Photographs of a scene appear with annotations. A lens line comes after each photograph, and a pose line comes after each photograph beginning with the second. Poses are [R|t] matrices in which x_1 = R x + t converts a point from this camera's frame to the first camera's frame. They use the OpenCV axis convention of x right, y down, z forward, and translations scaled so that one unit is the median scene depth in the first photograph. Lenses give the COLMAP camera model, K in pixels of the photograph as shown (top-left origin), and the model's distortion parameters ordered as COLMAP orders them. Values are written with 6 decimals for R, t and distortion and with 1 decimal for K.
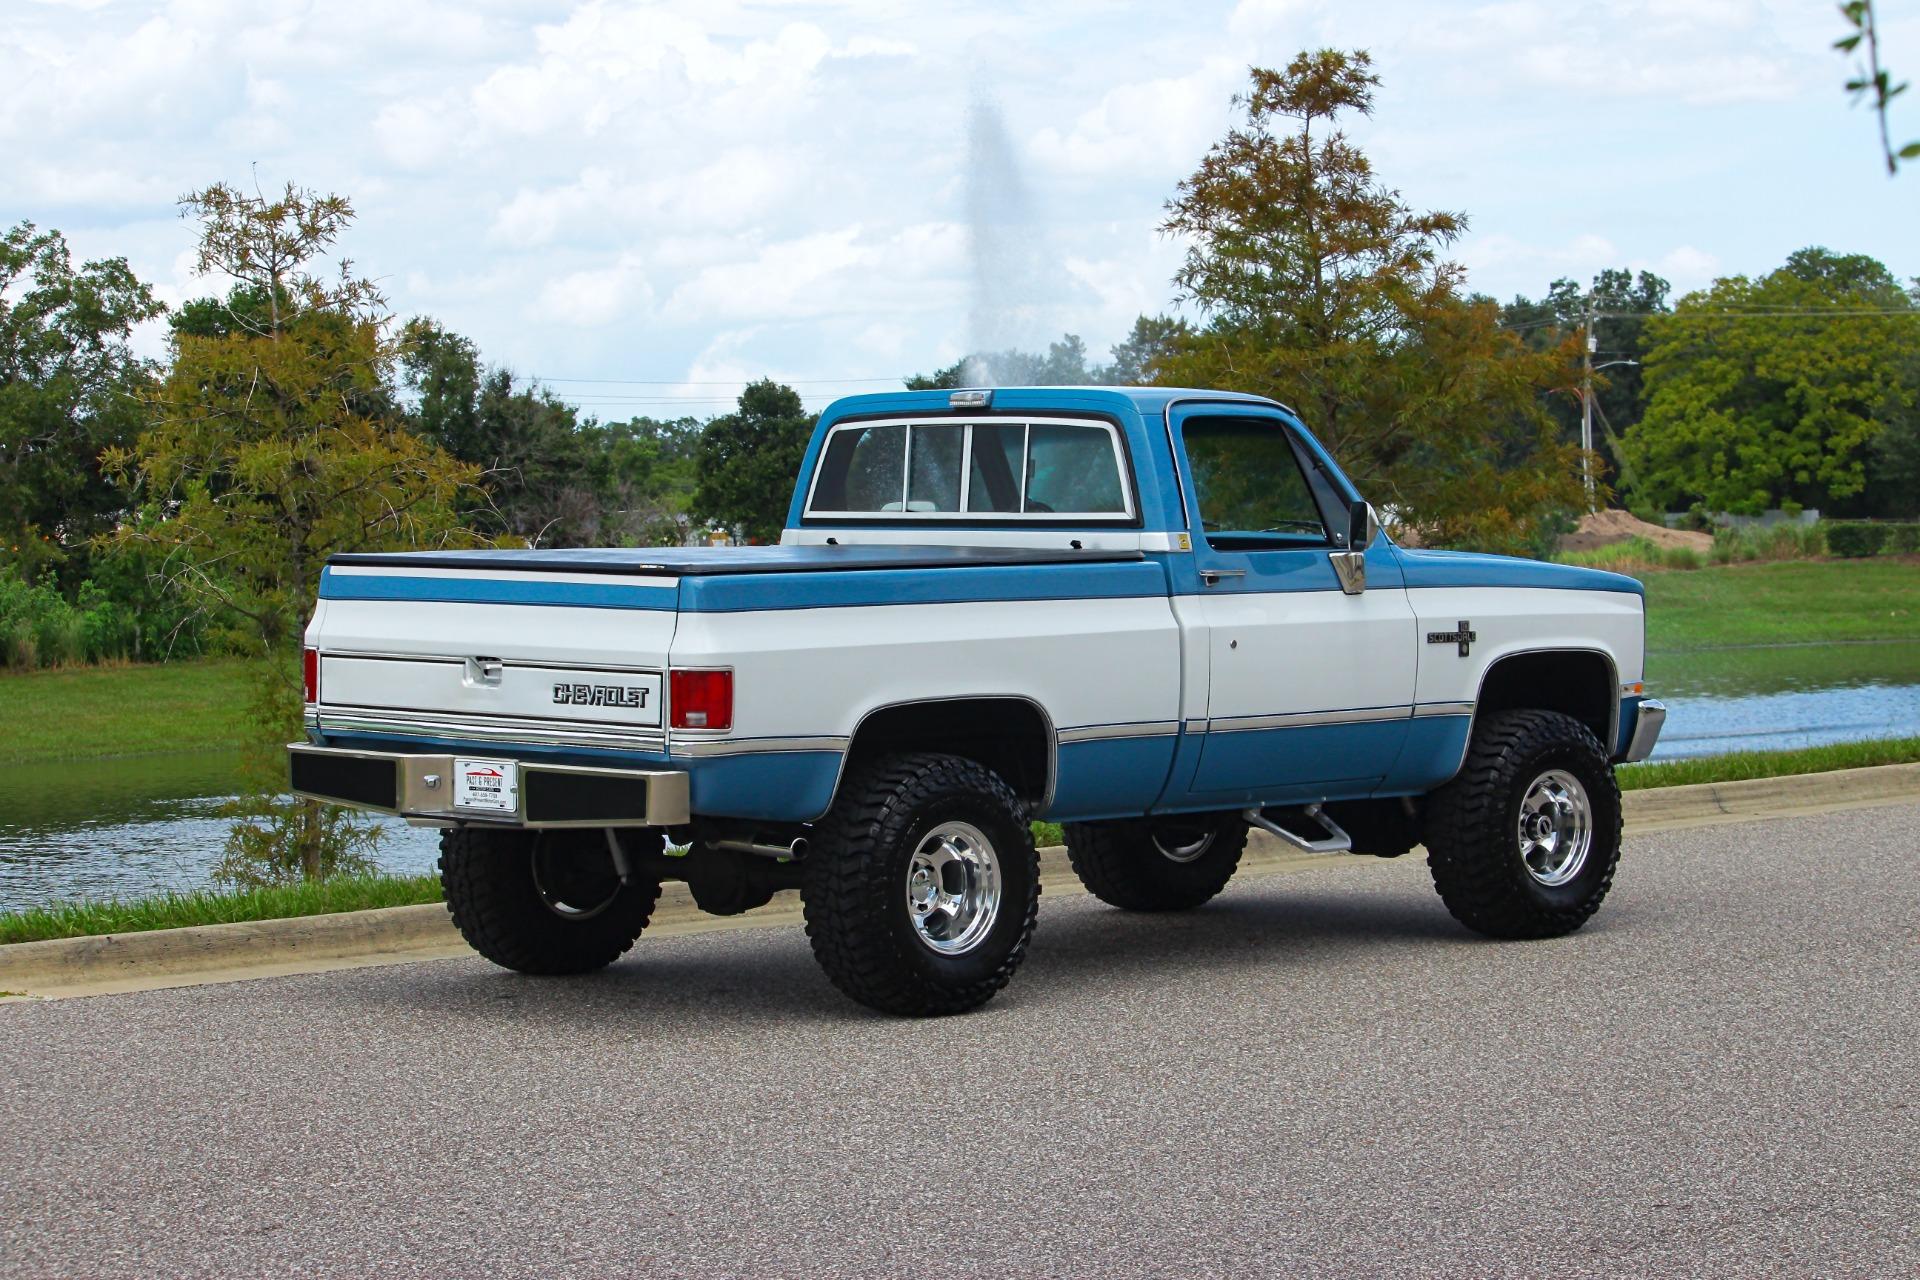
lens RADIAL K [[4924.3, 0, 972.3], [0, 4924.3, 630.1], [0, 0, 1]] dist [-0.416817, 0.000000]
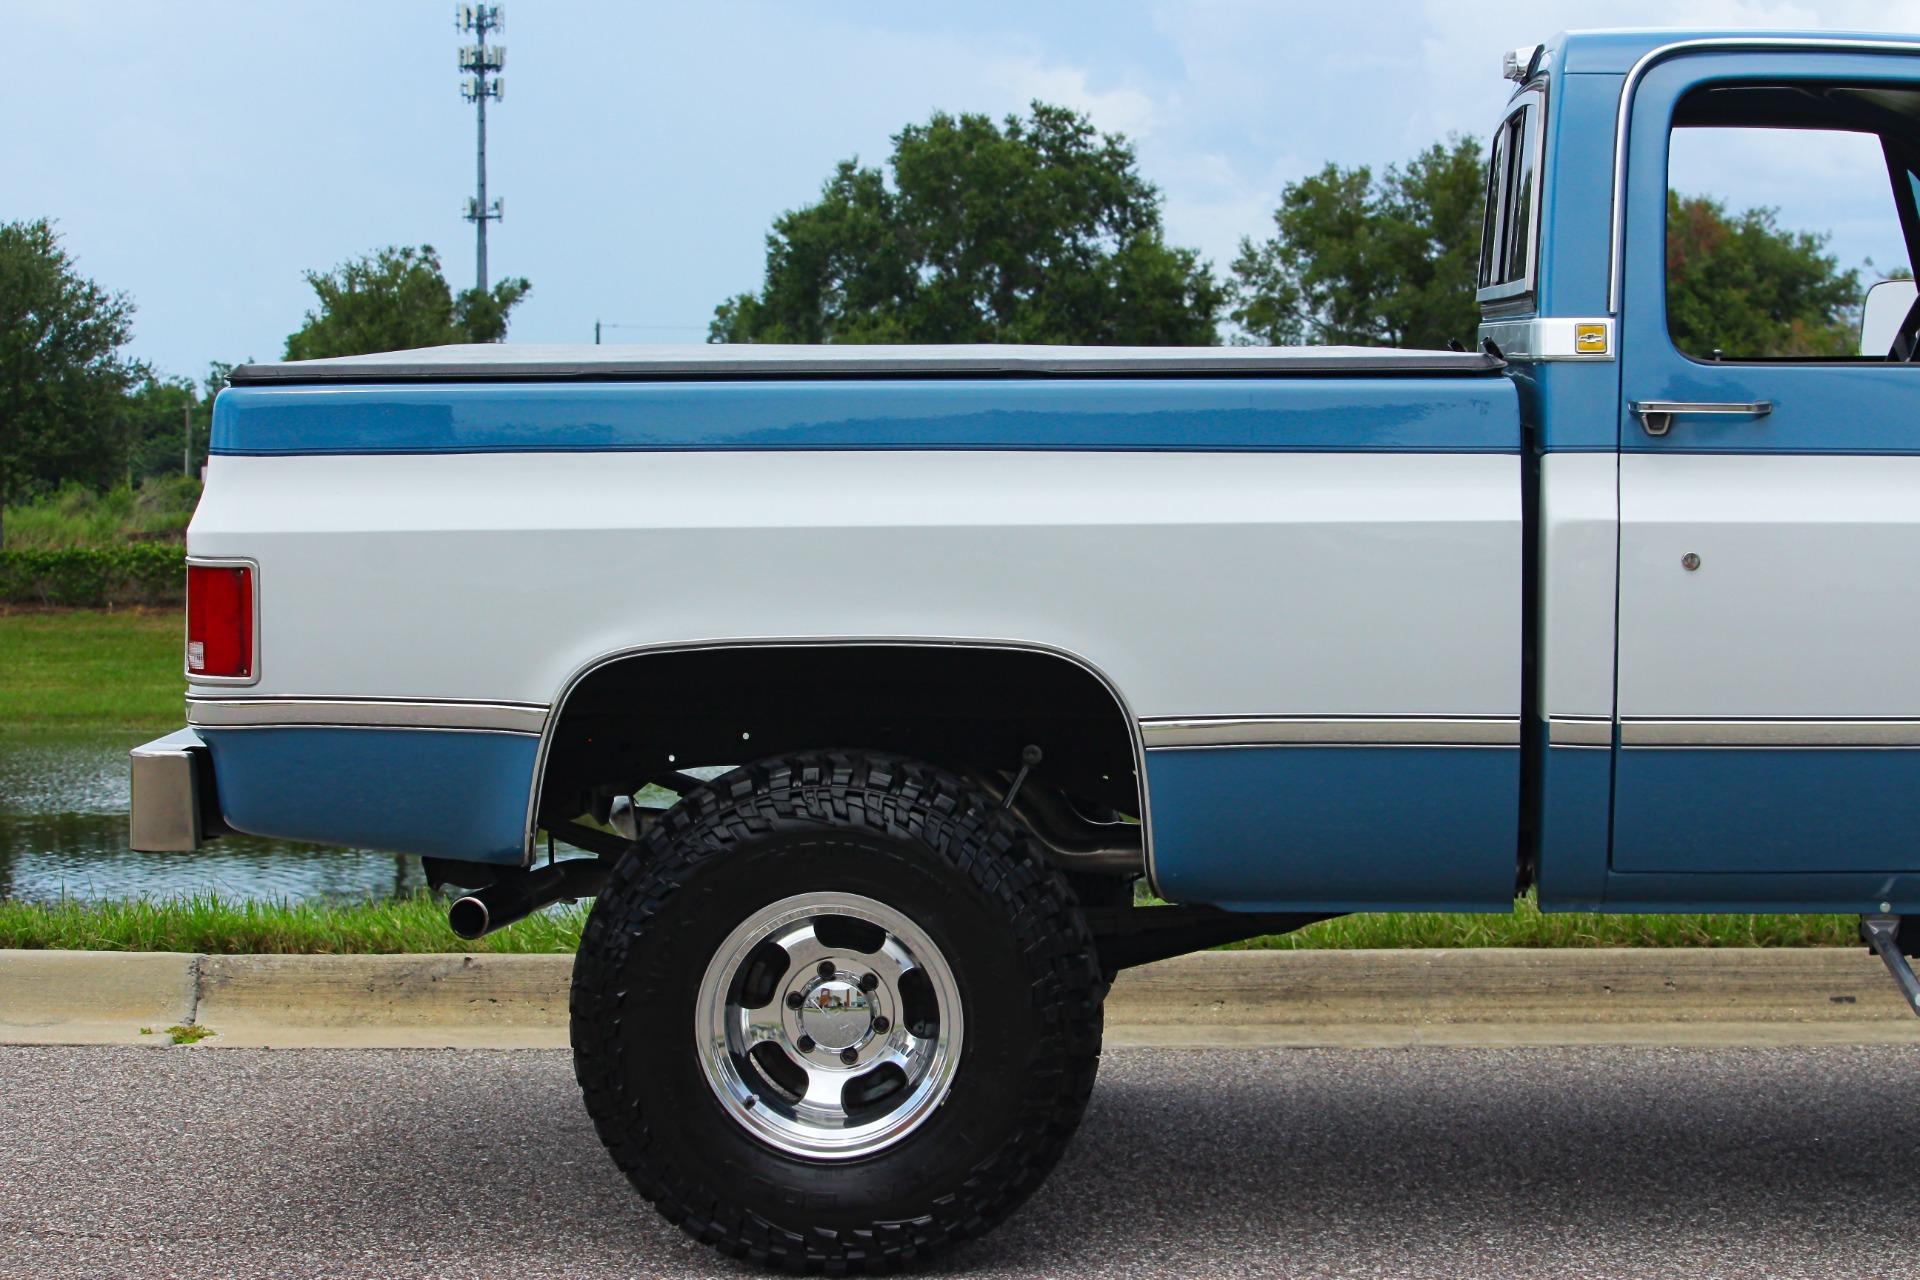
lens RADIAL K [[4917.7, 0, 1039.3], [0, 4917.7, 688.1], [0, 0, 1]] dist [-0.402054, 0.000000]
pose [[0.675390, 0.057134, -0.735244, 0.331652], [-0.028669, 0.998275, 0.051238, -0.006667], [0.736903, -0.013527, 0.675863, 0.607849]]
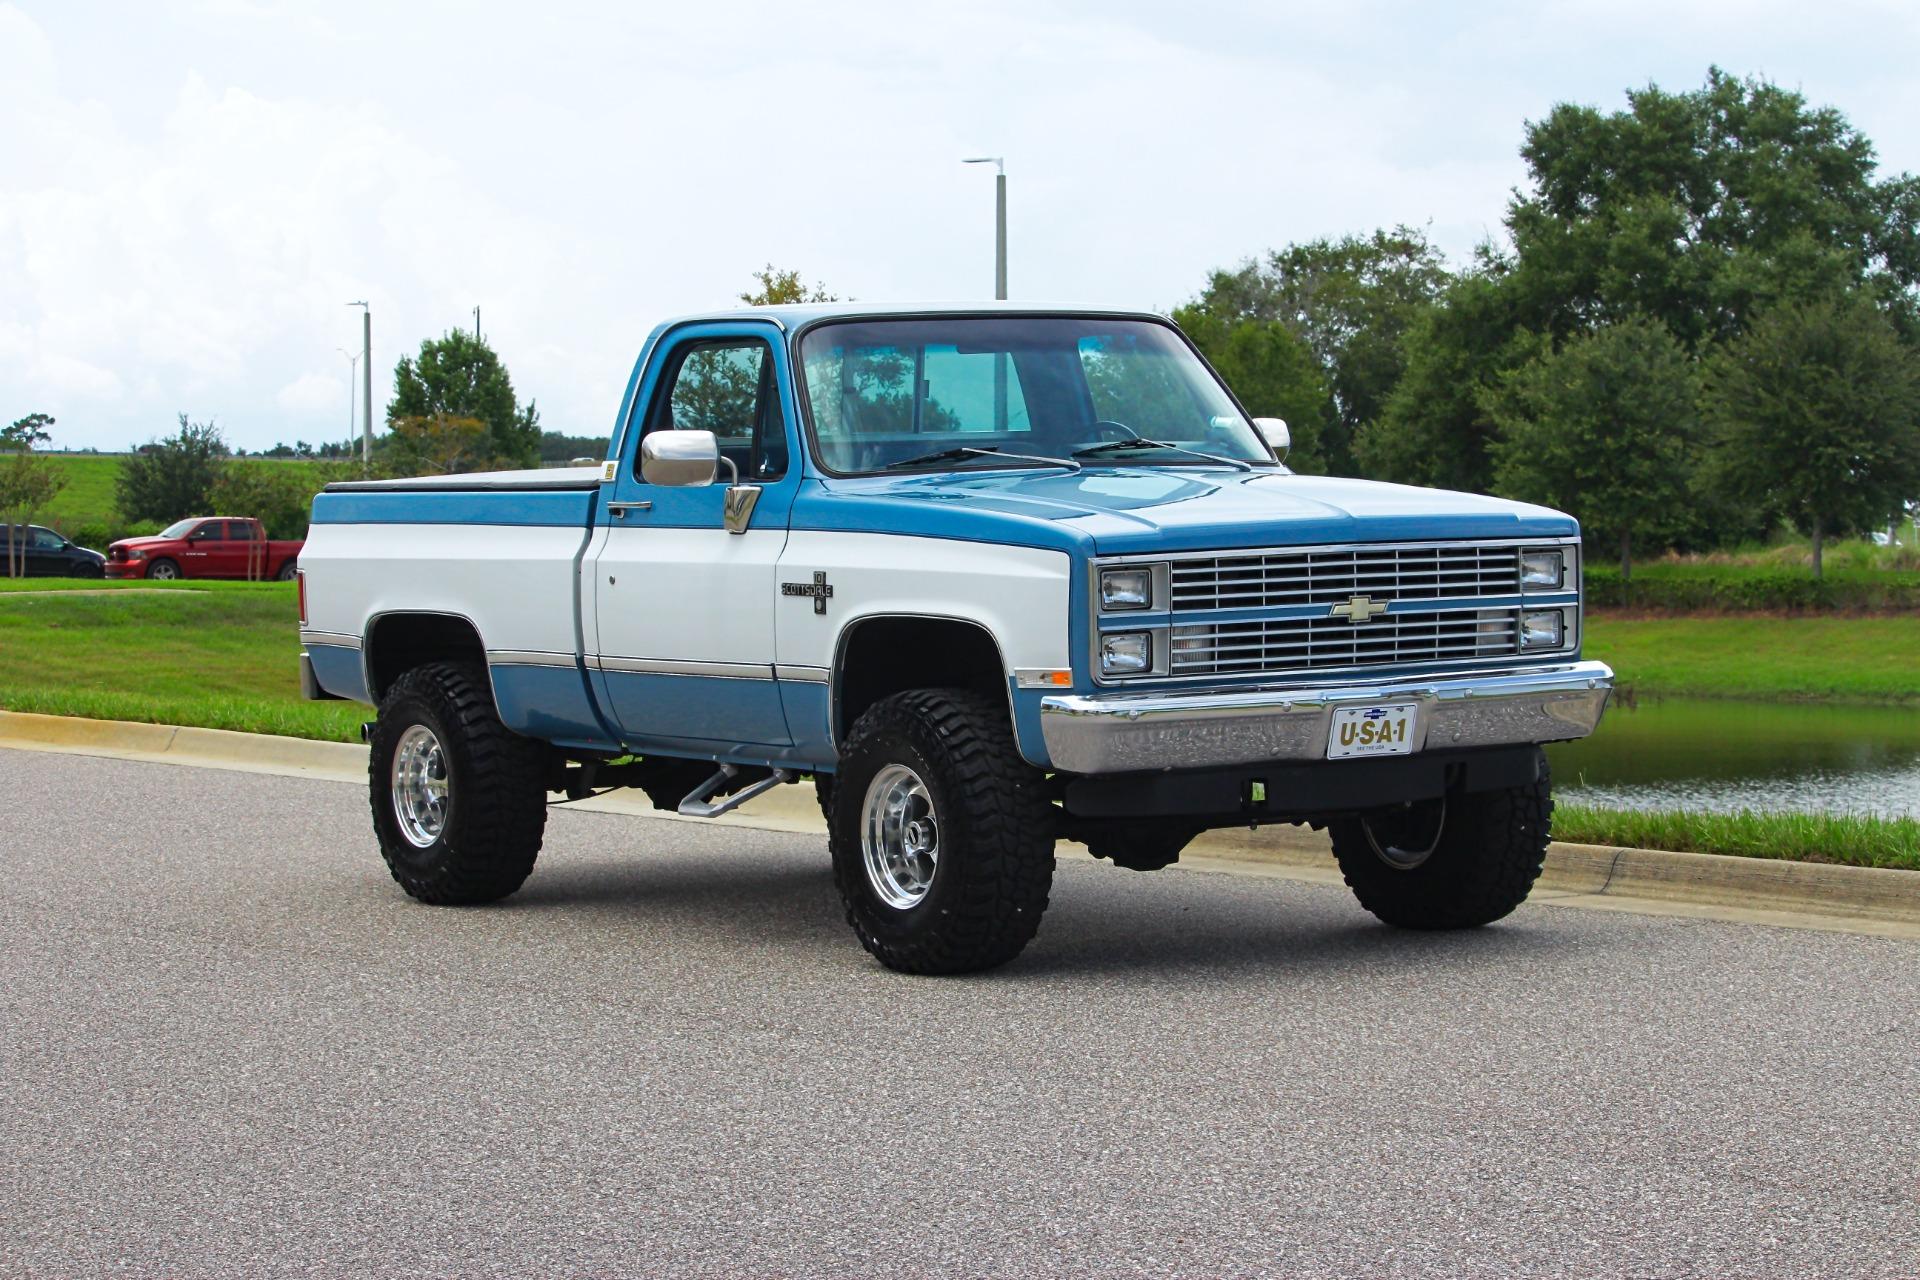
lens RADIAL K [[4924.3, 0, 952.6], [0, 4924.3, 637.6], [0, 0, 1]] dist [-0.416817, 0.000000]
pose [[-0.198469, 0.054471, -0.978592, 0.918667], [-0.012239, 0.998239, 0.058047, -0.039786], [0.980031, 0.023497, -0.197453, 1.183599]]
